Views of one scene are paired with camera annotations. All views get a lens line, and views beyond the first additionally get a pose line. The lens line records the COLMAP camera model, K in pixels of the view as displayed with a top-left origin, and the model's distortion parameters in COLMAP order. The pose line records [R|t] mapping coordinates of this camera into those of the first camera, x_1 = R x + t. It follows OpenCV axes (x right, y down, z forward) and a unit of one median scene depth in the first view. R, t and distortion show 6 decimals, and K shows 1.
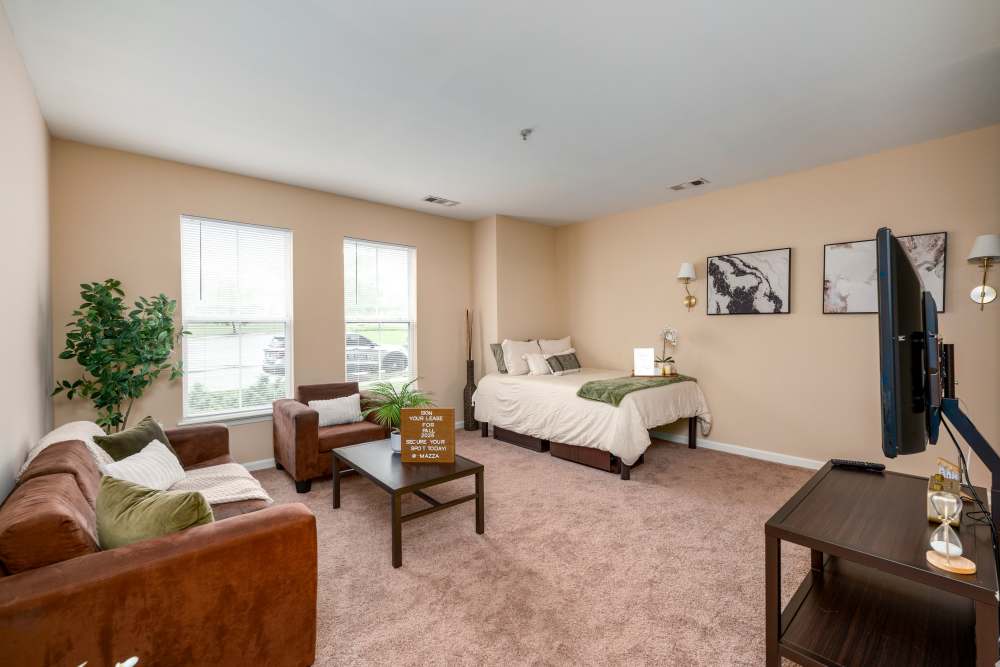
lens RADIAL K [[421.7, 0, 499.5], [0, 421.7, 325.3], [0, 0, 1]] dist [0.002368, 0.000474]
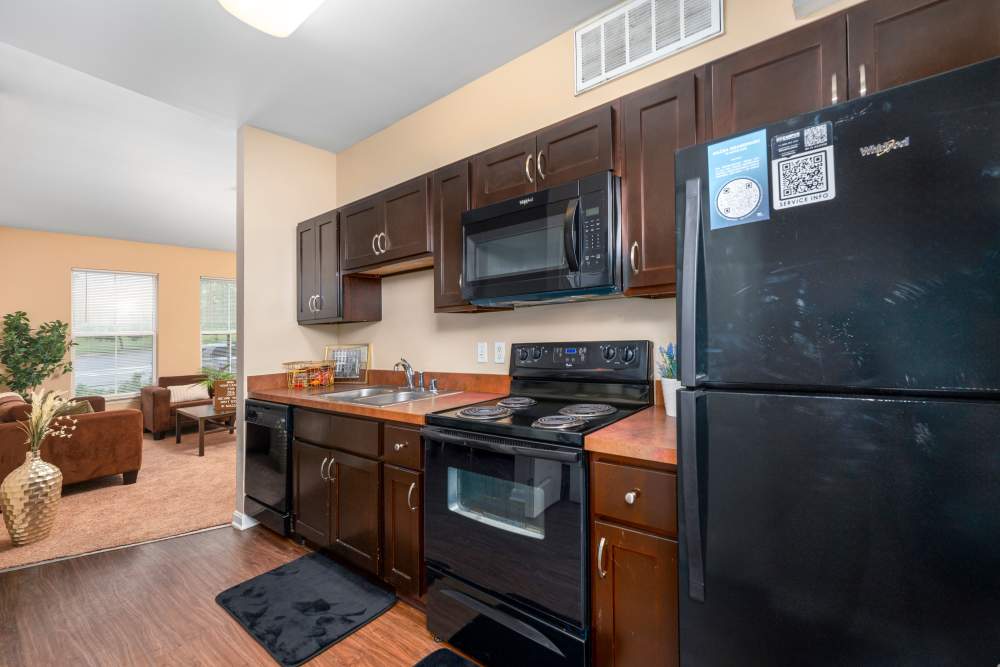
lens RADIAL K [[421.7, 0, 518.0], [0, 421.7, 313.5], [0, 0, 1]] dist [0.002368, 0.000474]
pose [[0.981926, -0.019257, 0.188281, 0.661784], [0.027481, 0.998774, -0.041170, 0.016508], [-0.187257, 0.045600, 0.981252, -0.973678]]
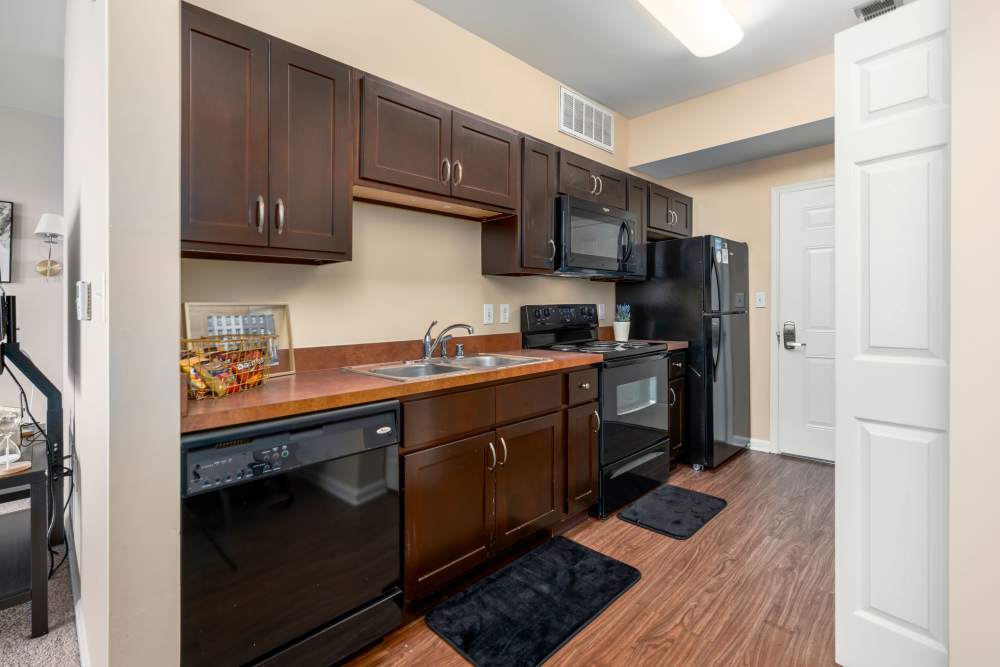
lens RADIAL K [[455.3, 0, 552.9], [0, 455.3, 308.4], [0, 0, 1]] dist [-0.001555, -0.000543]
pose [[-0.109655, 0.001361, 0.993969, -0.175091], [0.004598, 0.999989, -0.000862, 0.046616], [-0.993959, 0.004475, -0.109660, -0.177057]]
